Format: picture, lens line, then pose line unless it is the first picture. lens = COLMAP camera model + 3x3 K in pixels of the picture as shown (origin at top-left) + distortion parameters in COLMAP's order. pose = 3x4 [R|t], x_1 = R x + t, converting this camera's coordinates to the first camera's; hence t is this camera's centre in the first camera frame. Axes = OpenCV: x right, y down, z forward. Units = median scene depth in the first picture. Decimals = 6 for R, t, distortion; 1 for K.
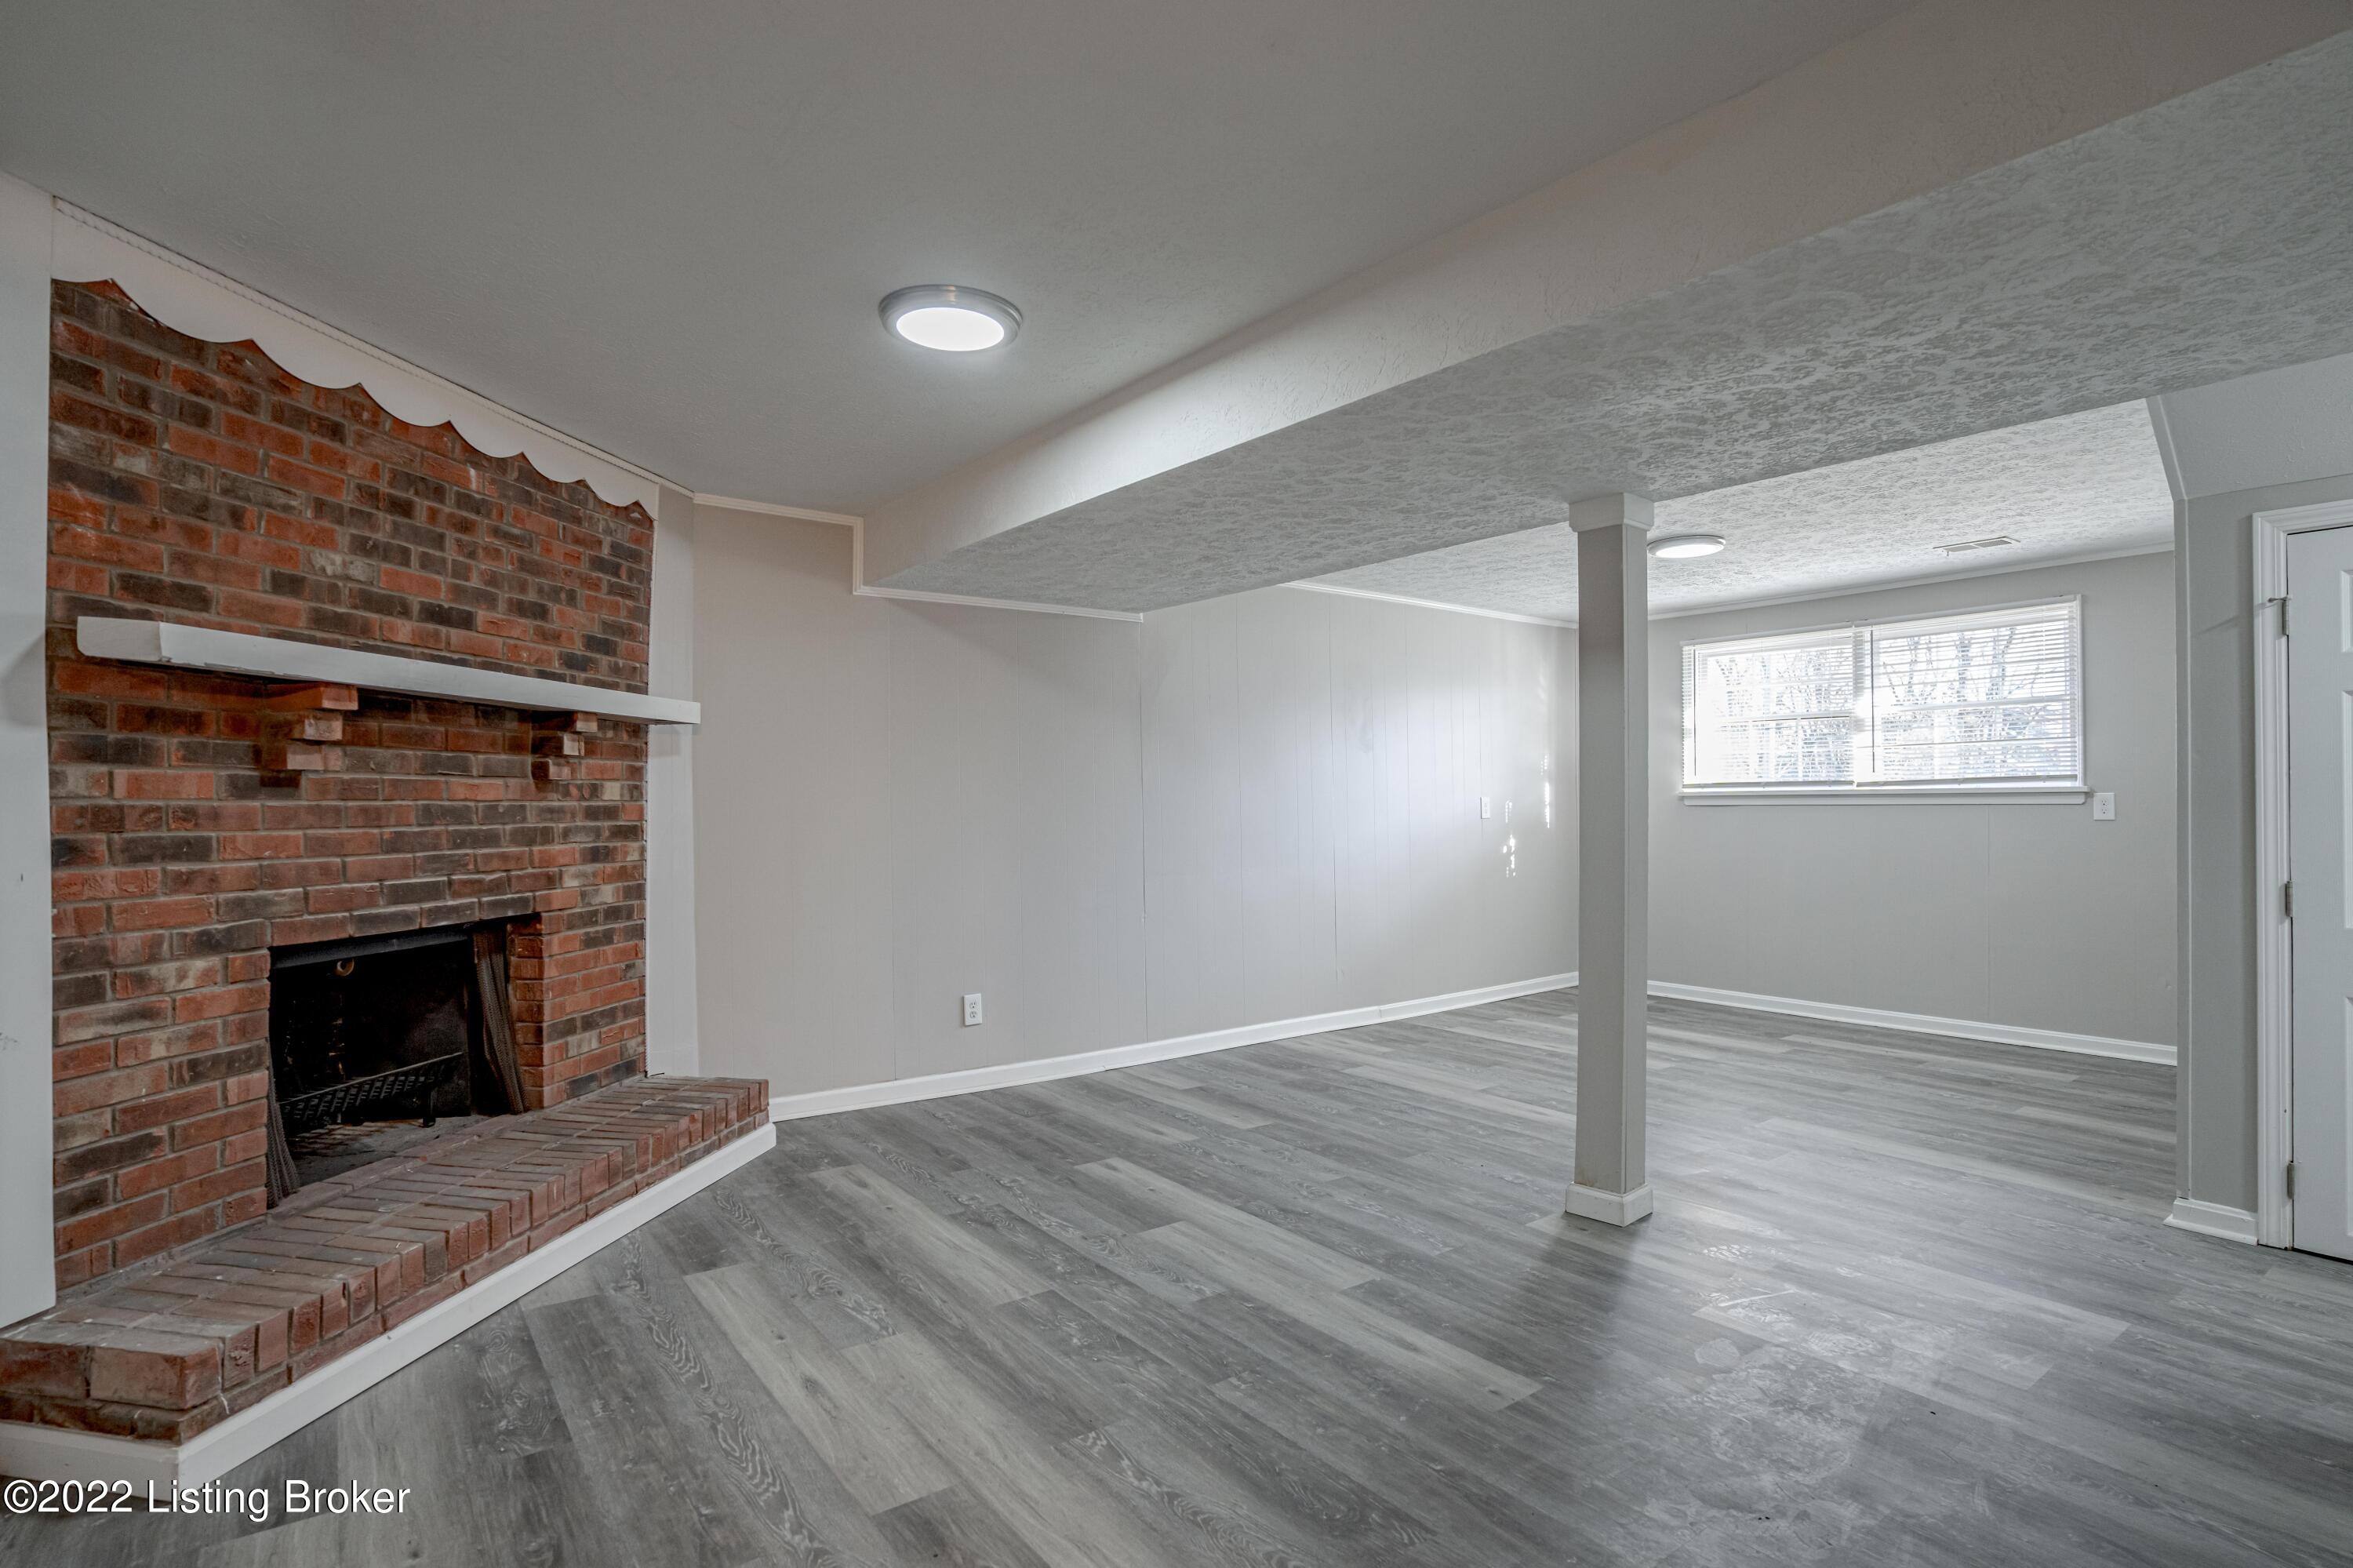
lens RADIAL K [[1168.1, 0, 1173.3], [0, 1168.1, 807.0], [0, 0, 1]] dist [-0.000655, 0.003536]
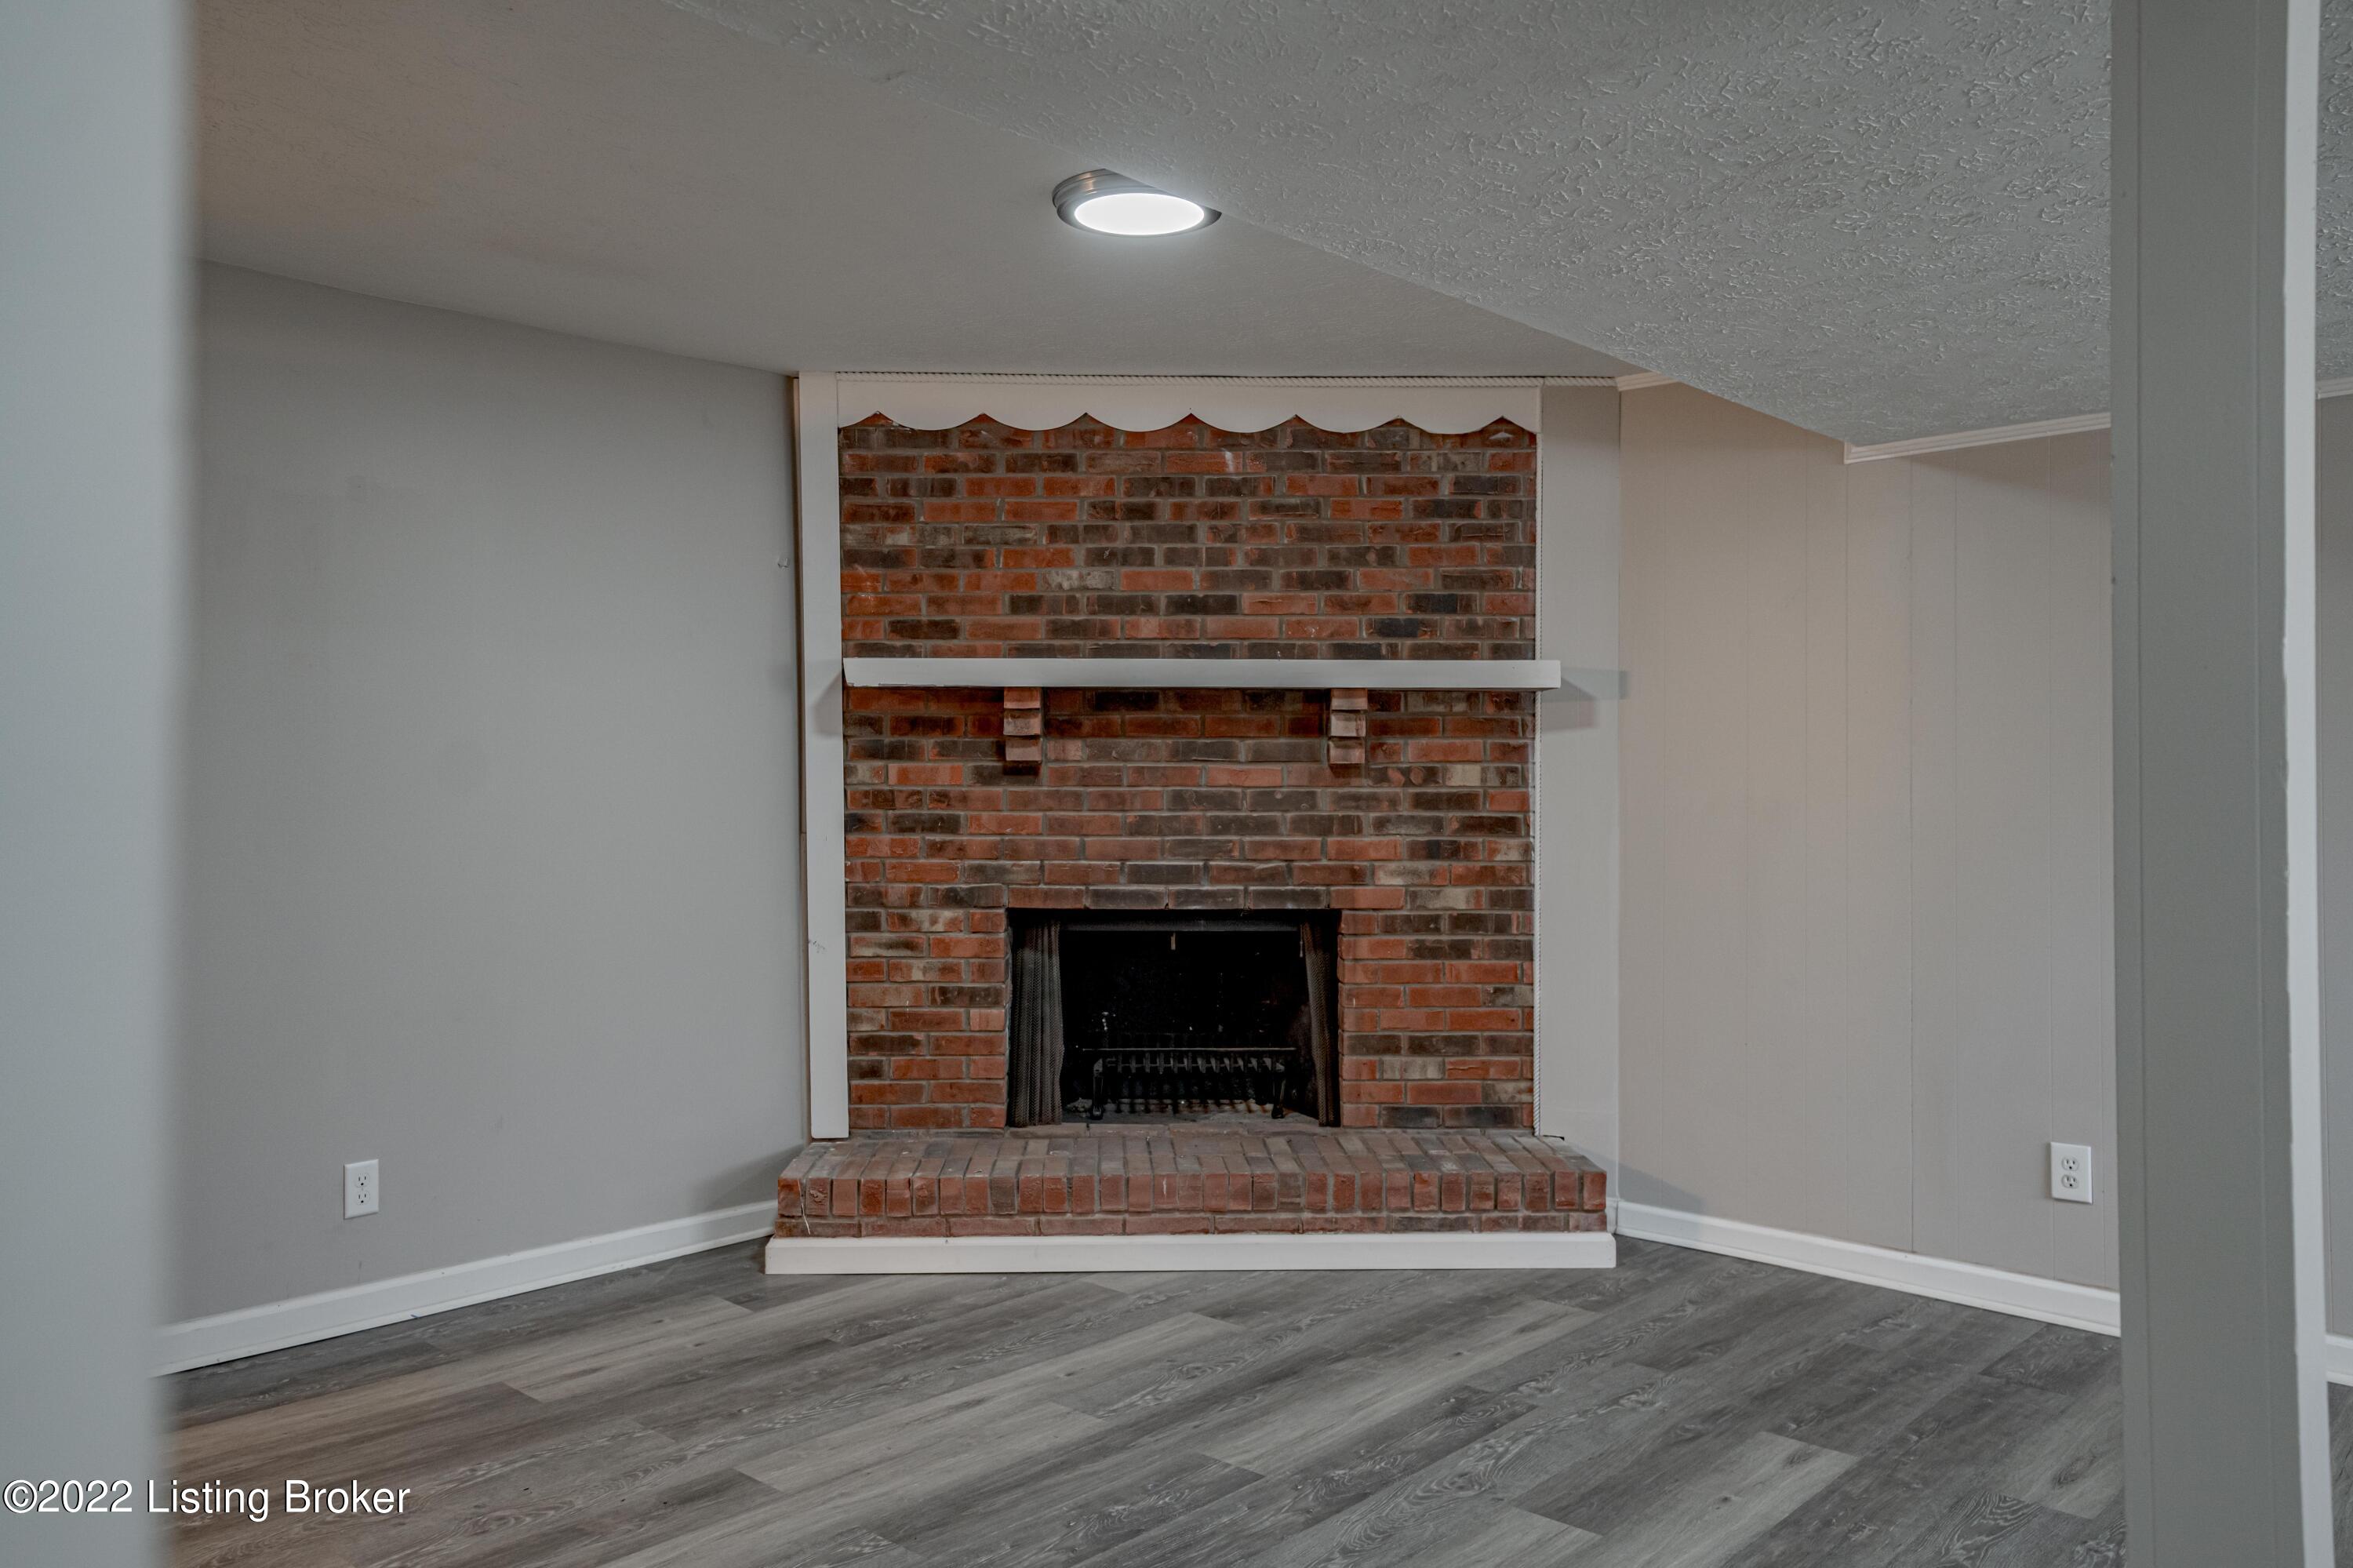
lens RADIAL K [[1761.9, 0, 1173.8], [0, 1761.9, 766.9], [0, 0, 1]] dist [-0.007320, 0.005287]
pose [[0.199614, -0.003007, -0.979870, 0.912592], [-0.006423, 0.999970, -0.004377, -0.016526], [0.979854, 0.007168, 0.199588, 0.702231]]
